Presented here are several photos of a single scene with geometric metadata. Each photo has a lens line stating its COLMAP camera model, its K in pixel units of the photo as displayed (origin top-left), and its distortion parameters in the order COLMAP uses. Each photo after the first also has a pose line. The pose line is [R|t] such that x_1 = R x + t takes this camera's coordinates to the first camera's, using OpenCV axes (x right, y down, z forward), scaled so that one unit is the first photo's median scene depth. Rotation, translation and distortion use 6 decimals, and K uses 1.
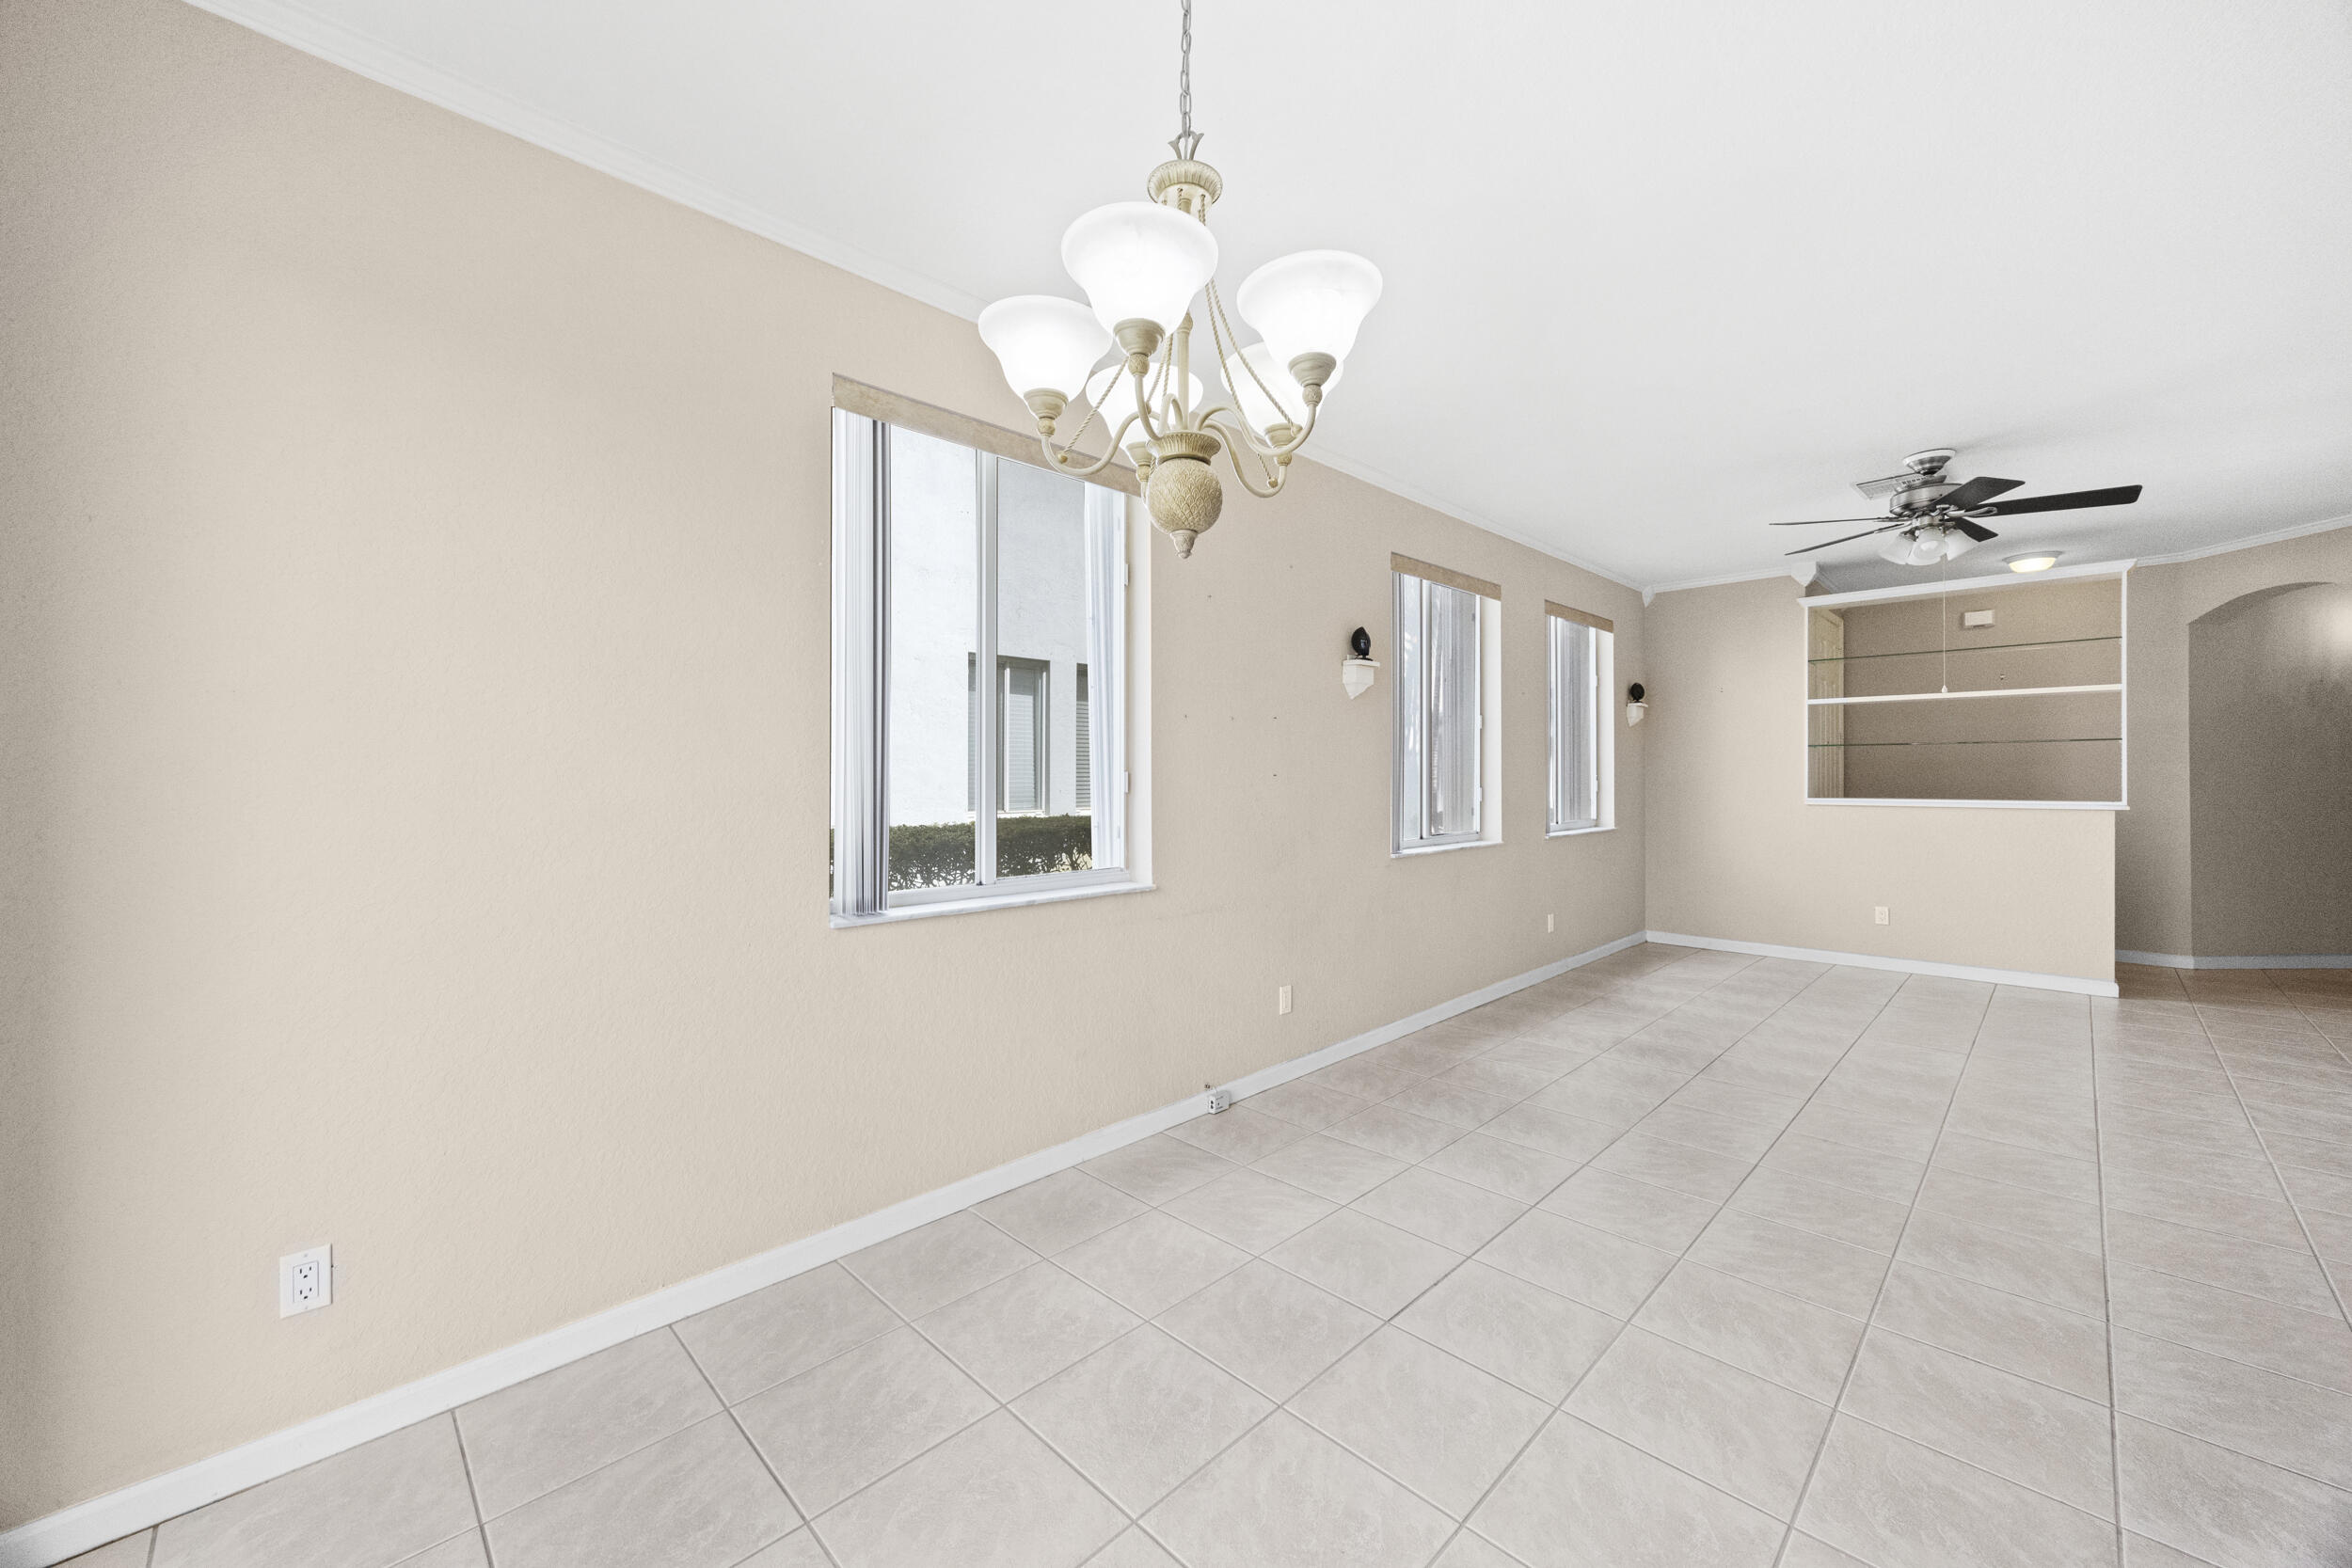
lens RADIAL K [[895.5, 0, 1180.4], [0, 895.5, 772.6], [0, 0, 1]] dist [-0.000303, 0.000105]
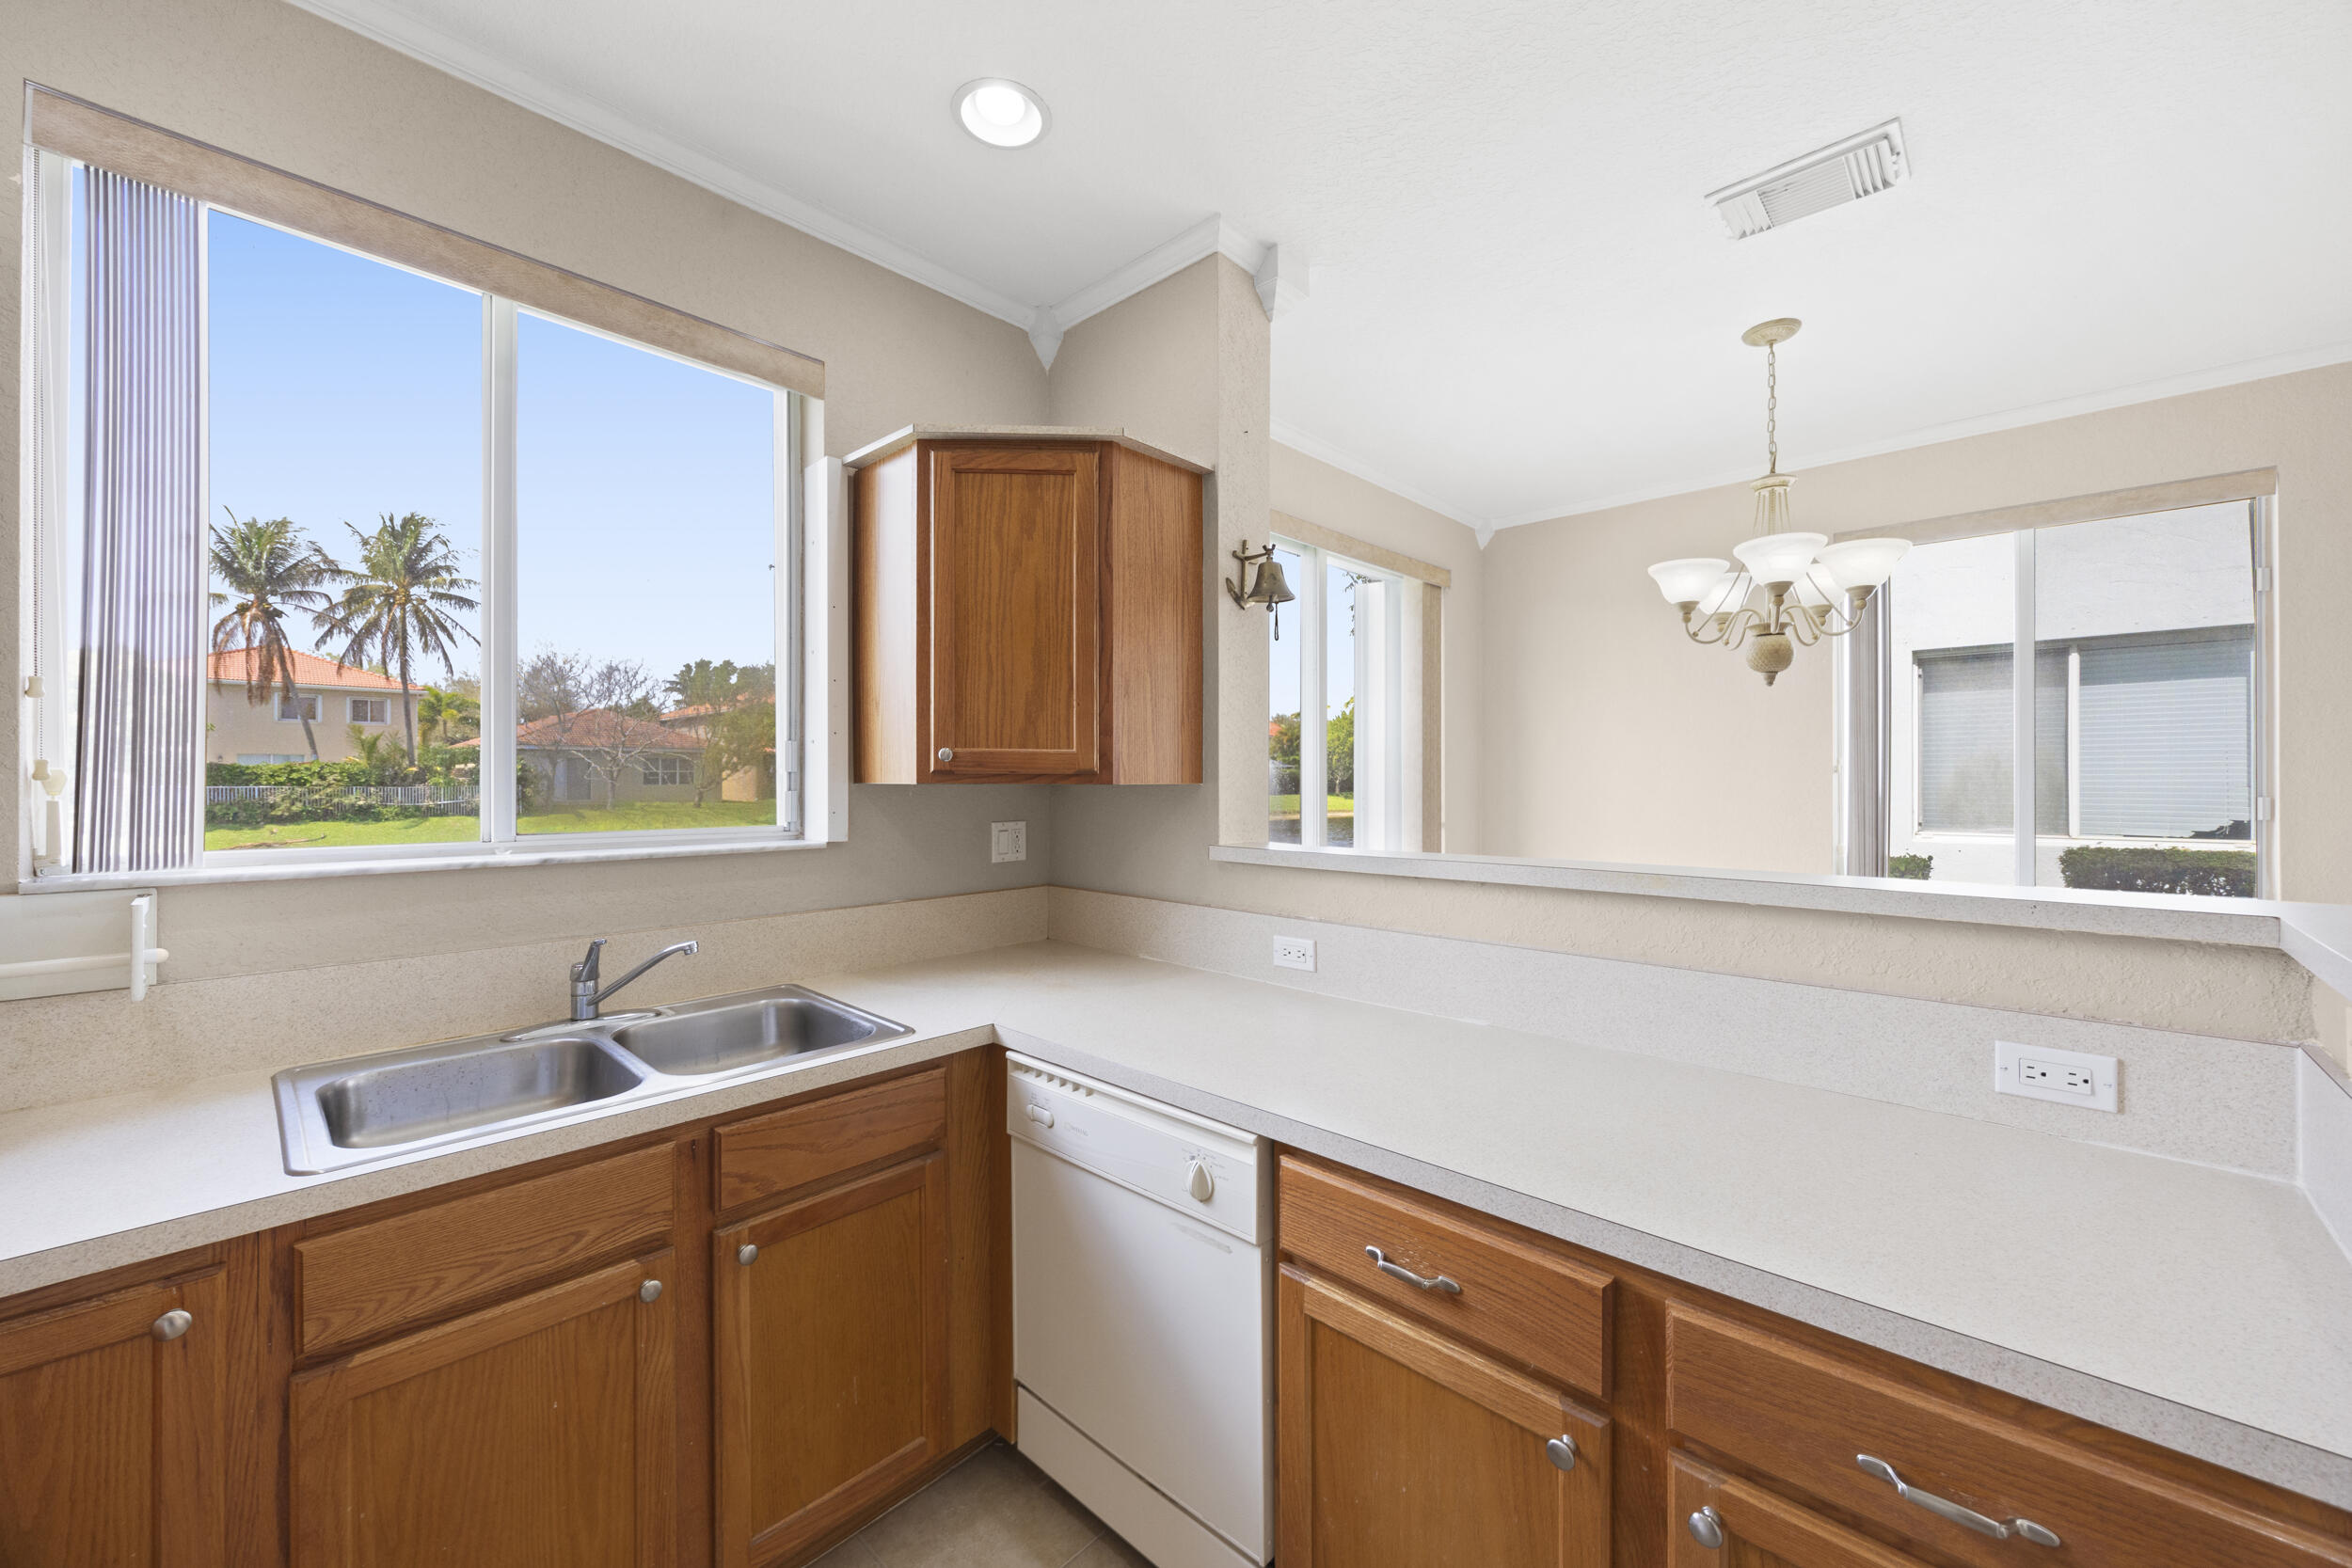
lens RADIAL K [[897.8, 0, 1178.4], [0, 897.8, 776.1], [0, 0, 1]] dist [-0.001377, 0.000110]
pose [[0.025242, 0.001309, -0.999681, 0.474267], [0.003323, 0.999994, 0.001393, -0.016555], [0.999676, -0.003357, 0.025238, -0.068446]]
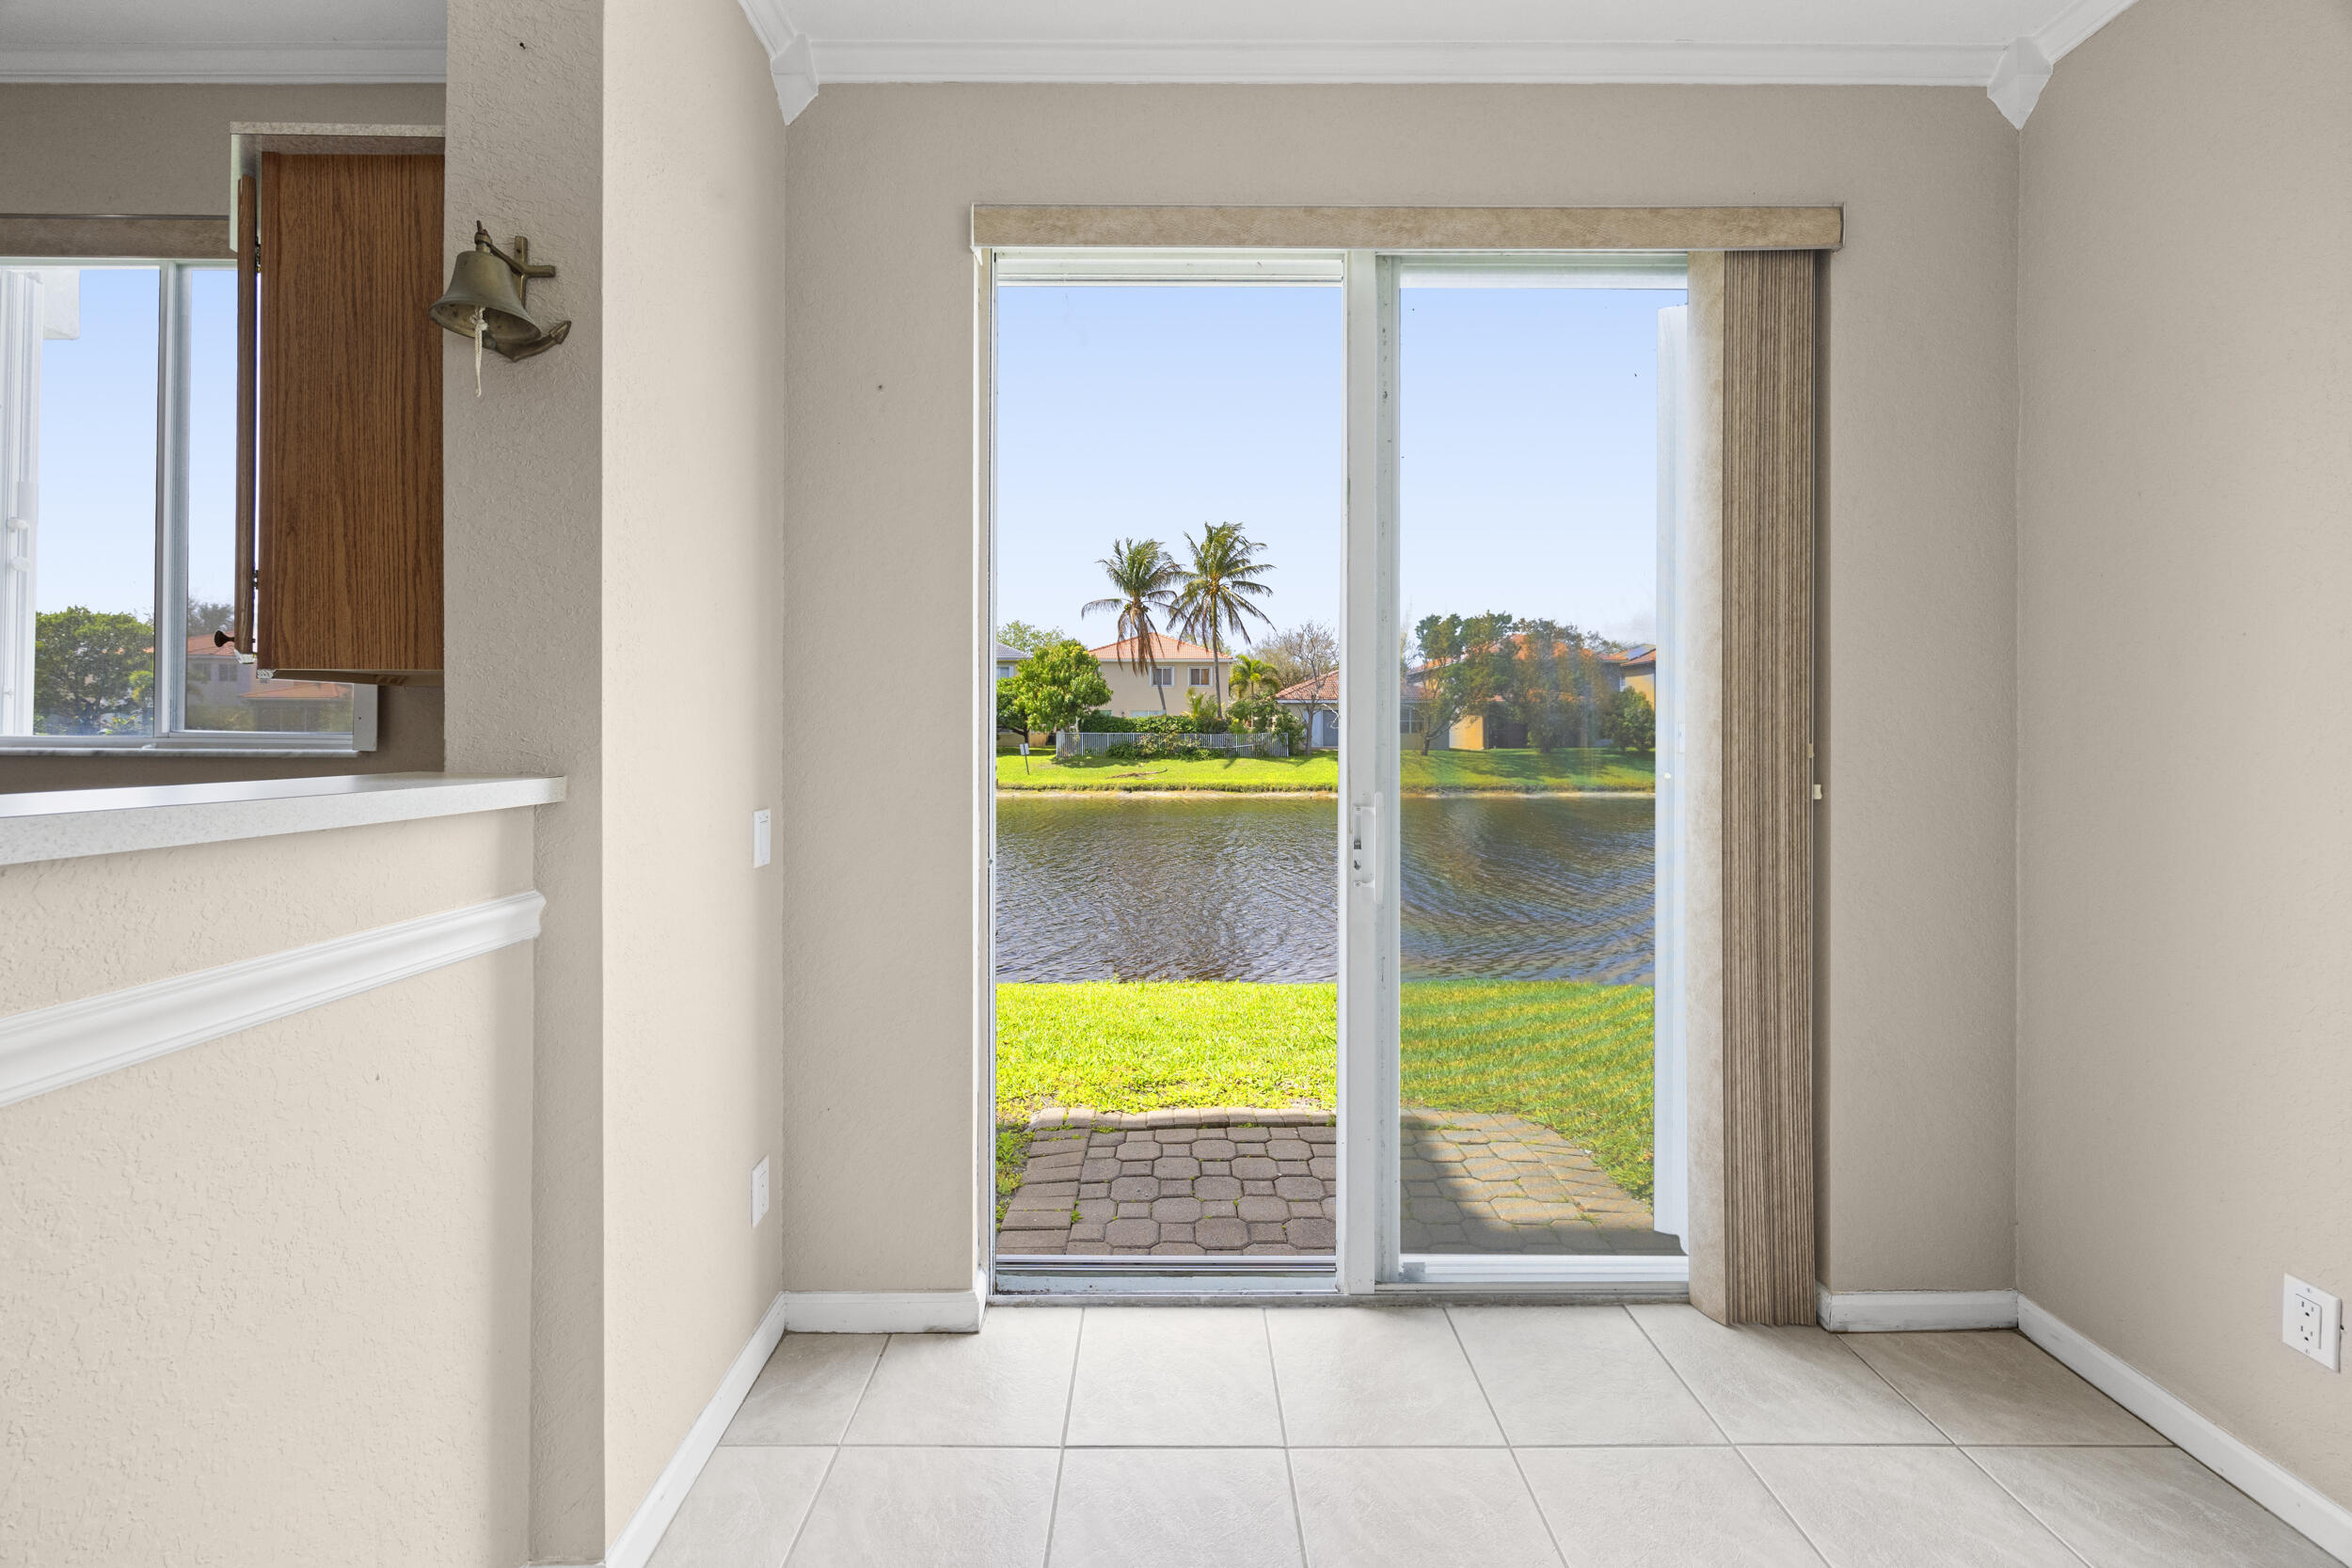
lens RADIAL K [[908.8, 0, 1172.3], [0, 908.8, 729.7], [0, 0, 1]] dist [0.000225, 0.000057]
pose [[-0.705185, 0.002336, -0.709019, 0.117531], [0.001986, 0.999997, 0.001319, 0.002938], [0.709020, -0.000478, -0.705188, 0.253010]]
